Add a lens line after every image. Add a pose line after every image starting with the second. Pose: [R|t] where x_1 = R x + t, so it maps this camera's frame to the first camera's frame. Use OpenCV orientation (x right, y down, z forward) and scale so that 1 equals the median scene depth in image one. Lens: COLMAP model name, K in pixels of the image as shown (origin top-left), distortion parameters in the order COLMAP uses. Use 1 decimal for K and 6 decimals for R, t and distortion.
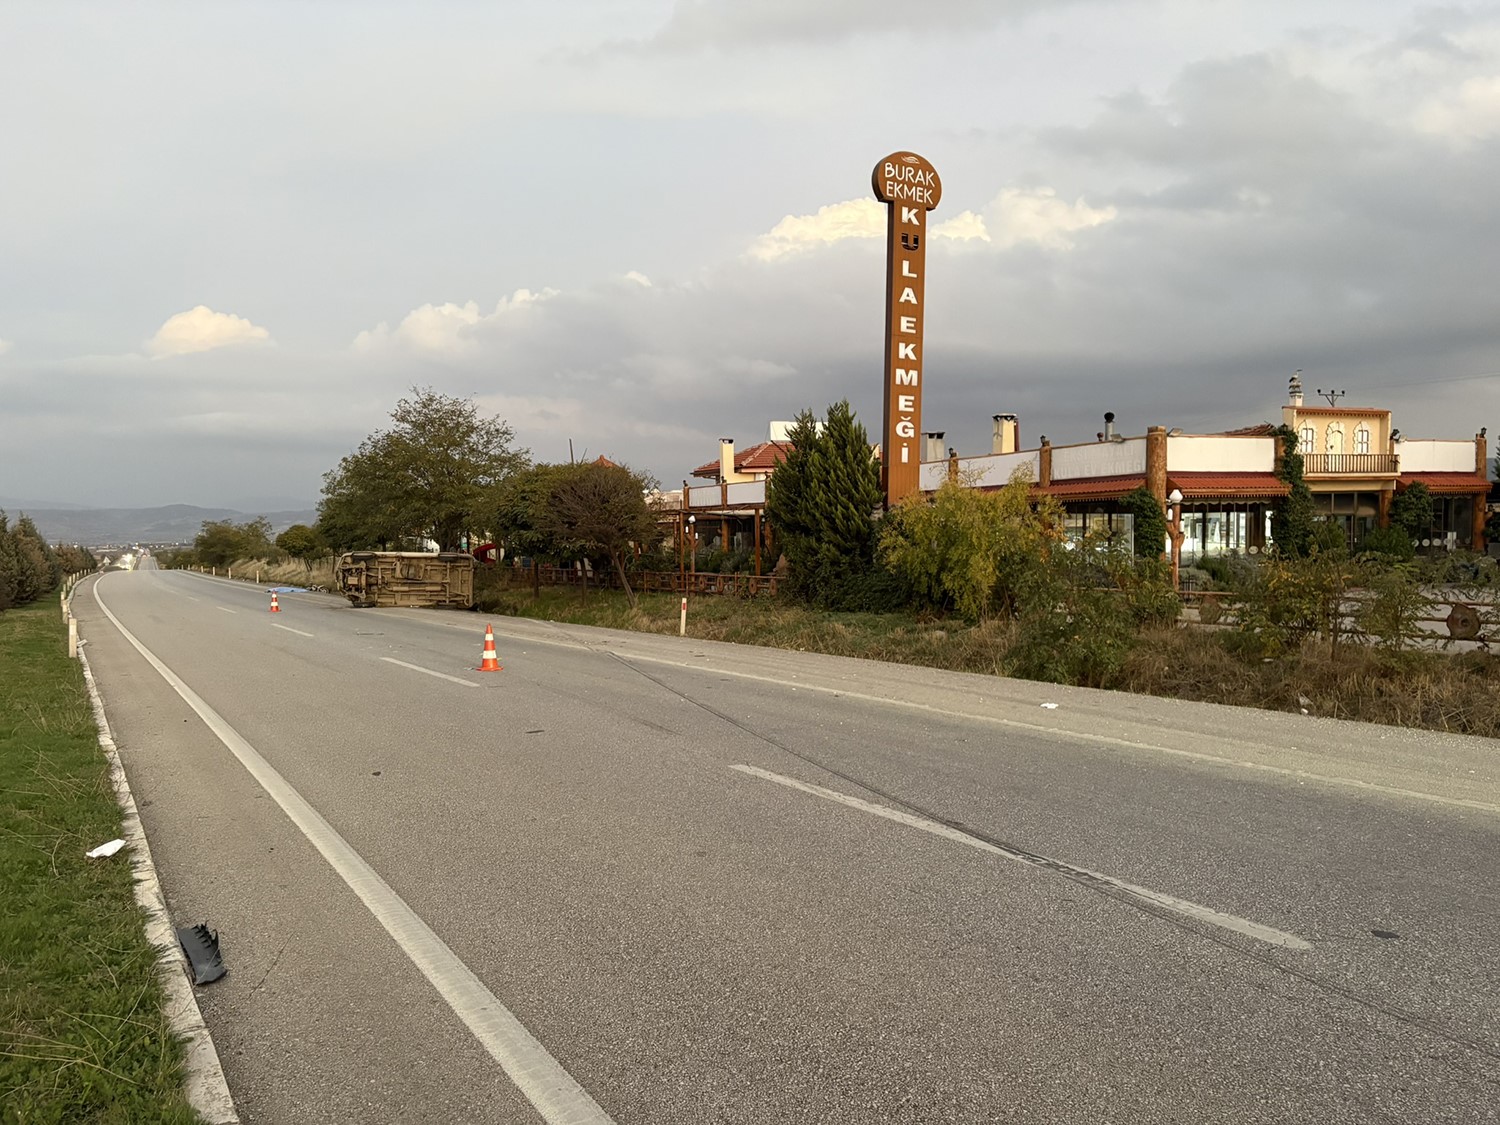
lens RADIAL K [[1146.5, 0, 755.3], [0, 1146.5, 561.1], [0, 0, 1]] dist [0.012516, 0.001747]
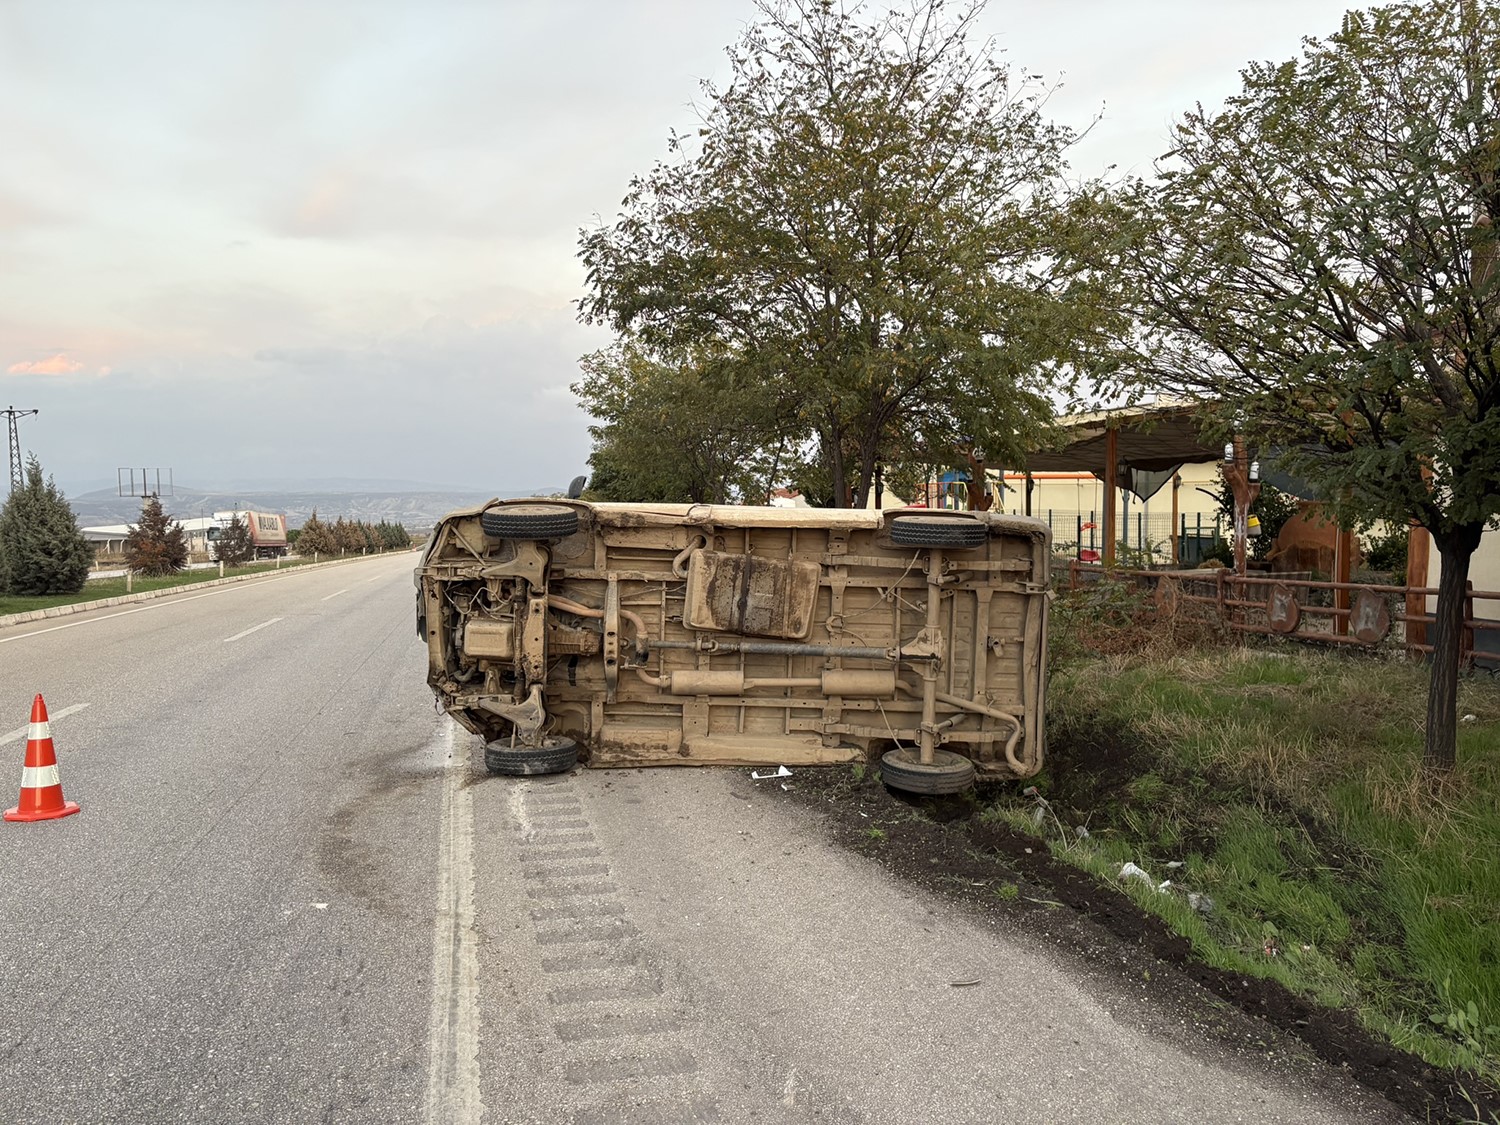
lens RADIAL K [[1146.5, 0, 751.7], [0, 1146.5, 561.9], [0, 0, 1]] dist [0.012516, 0.001747]
pose [[0.957855, 0.017065, -0.286744, -0.241674], [-0.012387, 0.999759, 0.018122, -0.001161], [0.286984, -0.013807, 0.957836, 0.802387]]
